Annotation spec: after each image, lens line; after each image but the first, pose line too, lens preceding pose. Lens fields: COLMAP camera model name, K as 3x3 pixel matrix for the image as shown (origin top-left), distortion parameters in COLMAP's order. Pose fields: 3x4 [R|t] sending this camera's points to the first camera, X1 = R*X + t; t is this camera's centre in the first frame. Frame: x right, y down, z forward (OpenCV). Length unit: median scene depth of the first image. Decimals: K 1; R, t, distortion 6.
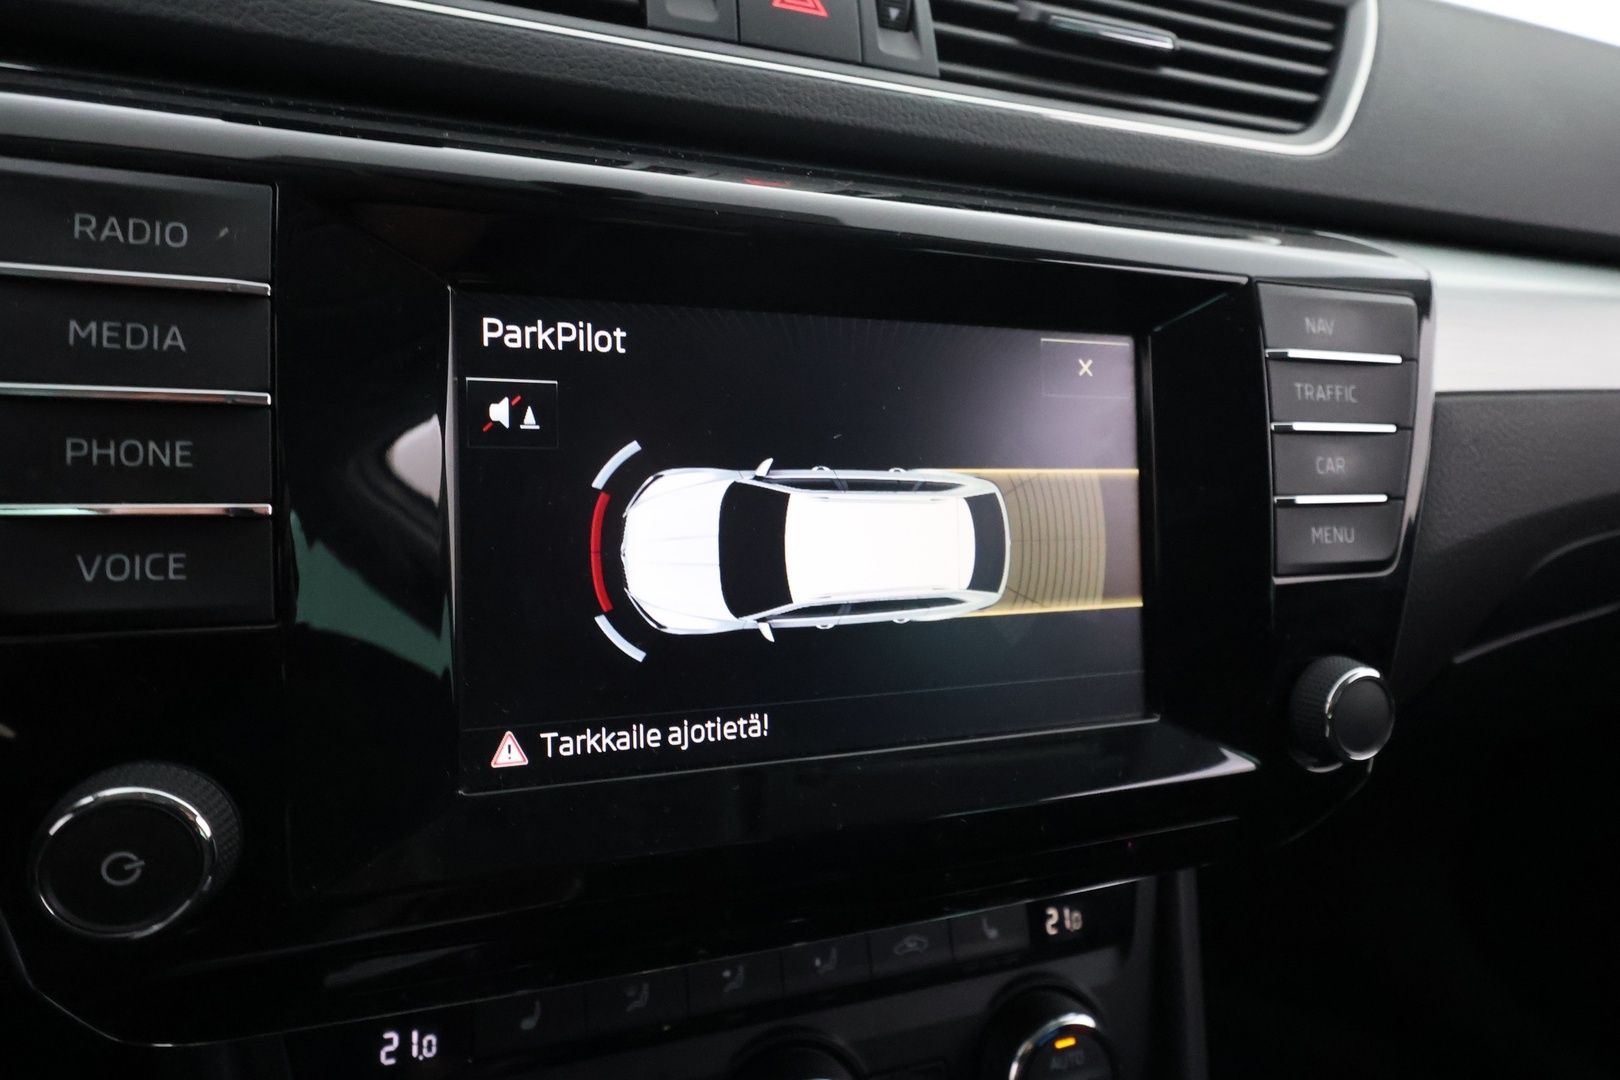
lens RADIAL K [[893.8, 0, 810.2], [0, 893.8, 537.7], [0, 0, 1]] dist [0.001252, 0.004716]
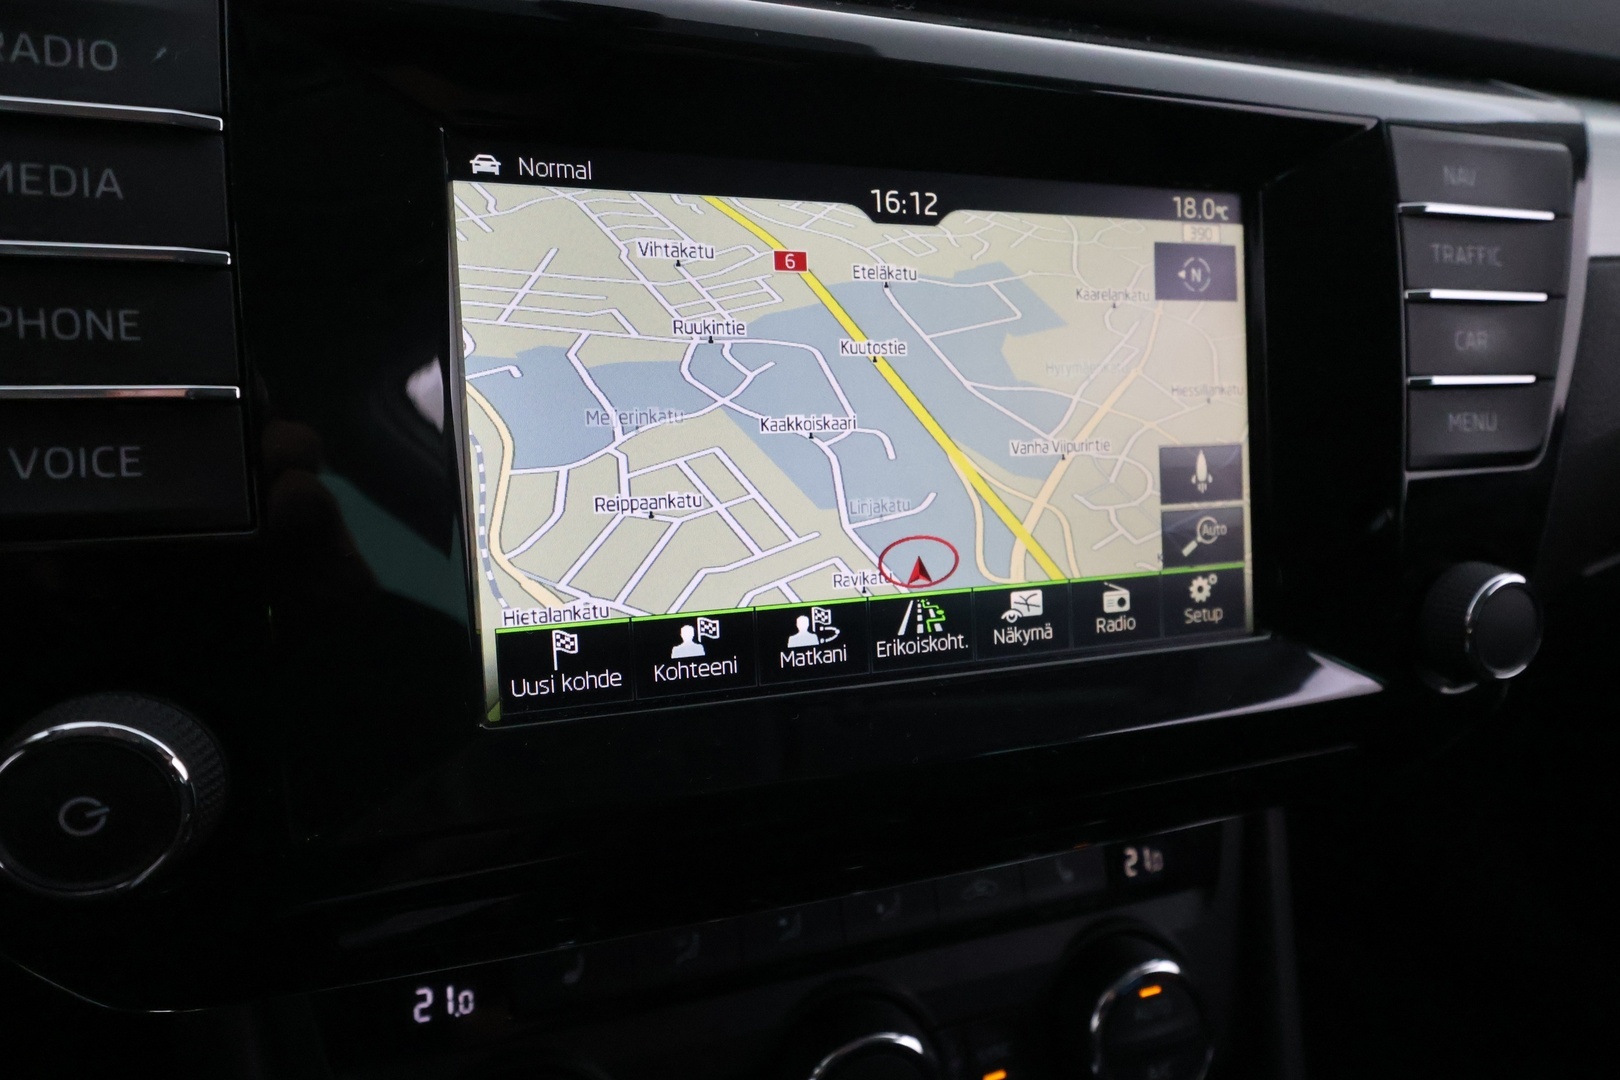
lens RADIAL K [[893.8, 0, 811.1], [0, 893.8, 539.7], [0, 0, 1]] dist [0.001252, 0.004716]
pose [[0.999375, -0.021980, -0.027693, -0.033454], [0.023531, 0.998098, 0.056971, 0.047023], [0.026388, -0.057587, 0.997992, 0.116319]]
